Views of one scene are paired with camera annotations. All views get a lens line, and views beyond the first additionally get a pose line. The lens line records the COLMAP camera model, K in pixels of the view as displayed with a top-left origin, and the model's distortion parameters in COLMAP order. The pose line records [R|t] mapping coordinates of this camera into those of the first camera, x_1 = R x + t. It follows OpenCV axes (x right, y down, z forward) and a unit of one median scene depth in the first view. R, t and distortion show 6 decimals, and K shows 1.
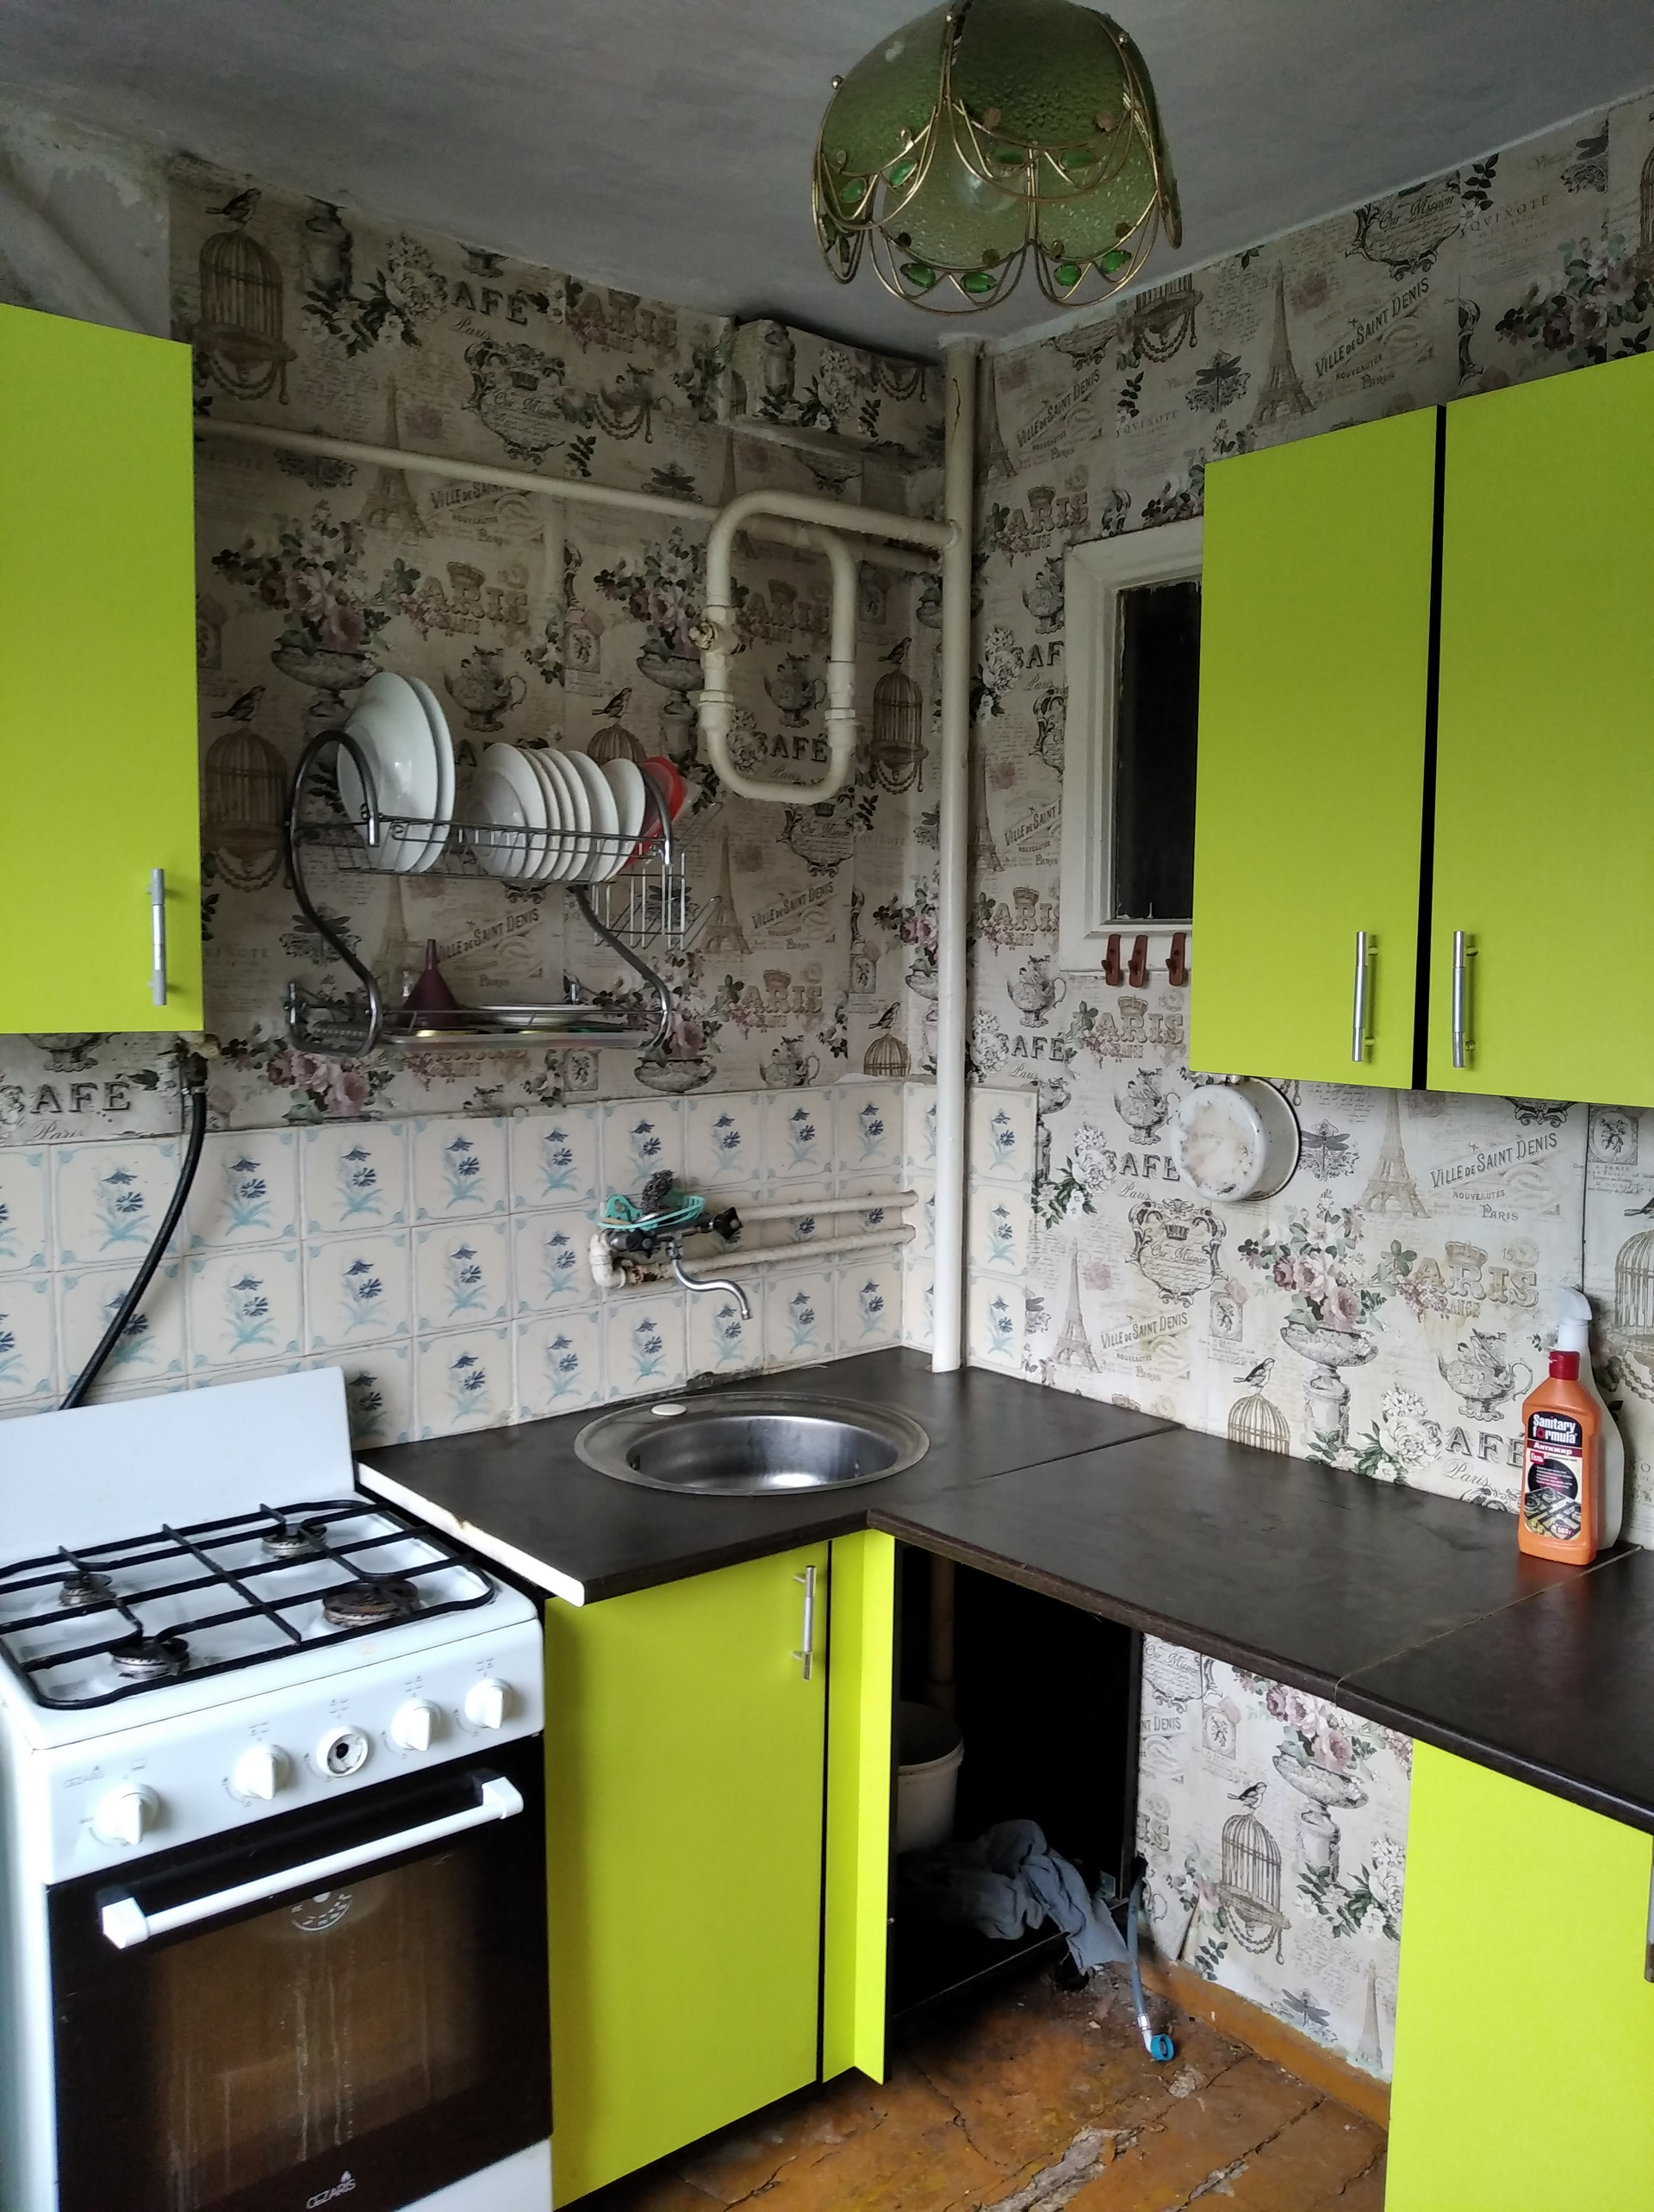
lens RADIAL K [[1661.1, 0, 826.9], [0, 1661.1, 1114.2], [0, 0, 1]] dist [0.090849, -0.179837]
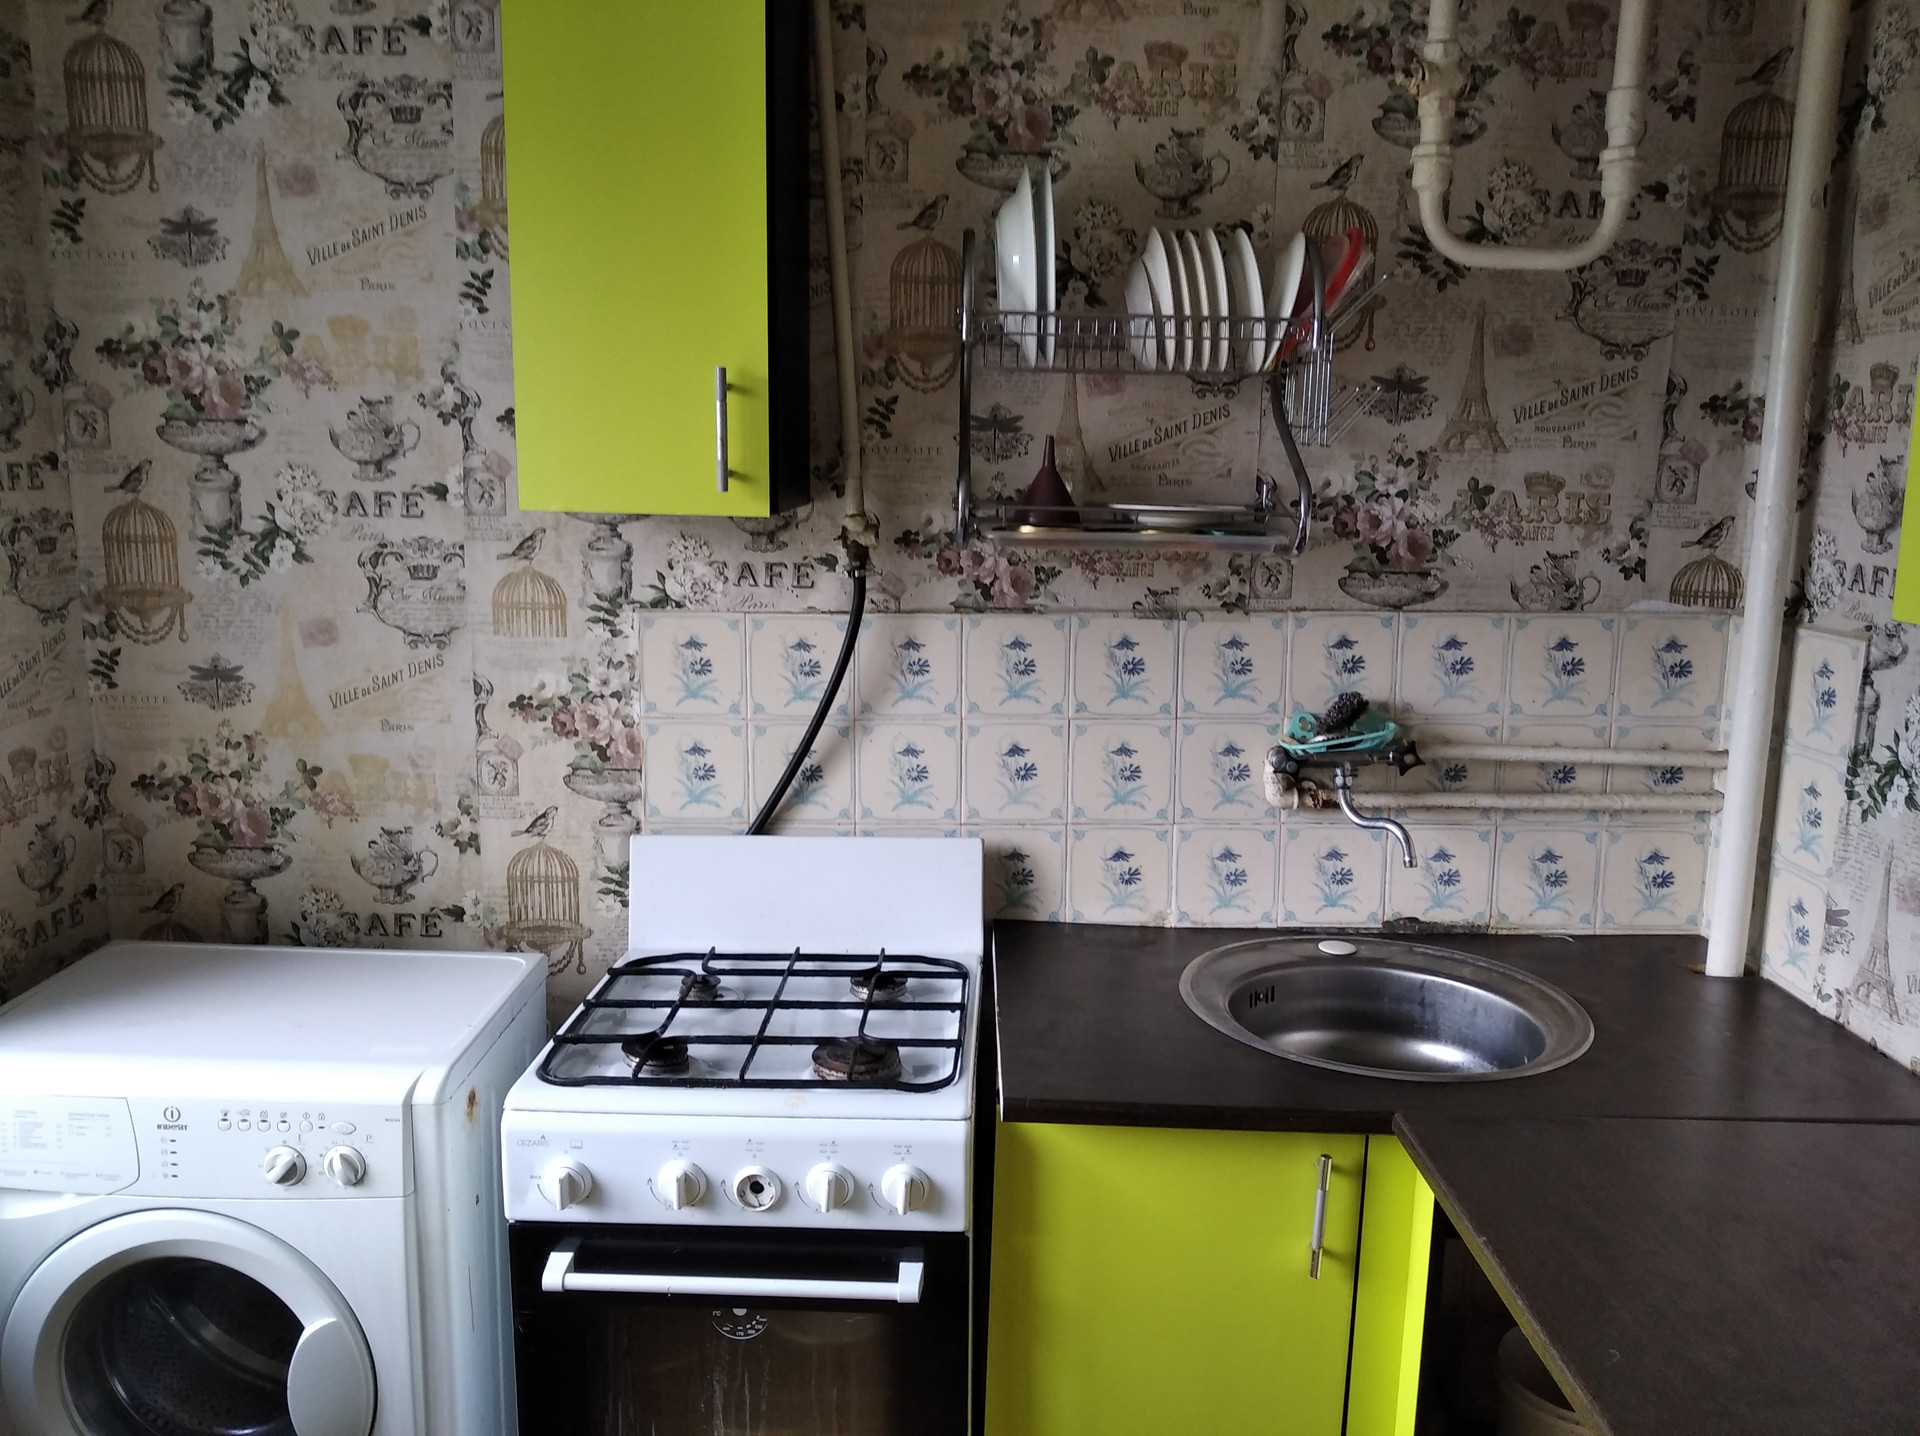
lens RADIAL K [[1442.0, 0, 990.7], [0, 1442.0, 713.5], [0, 0, 1]] dist [0.090849, -0.179837]
pose [[0.765553, 0.113504, -0.633281, 0.269427], [-0.070461, 0.993185, 0.092833, -0.014977], [0.639502, -0.026448, 0.768334, 0.269805]]
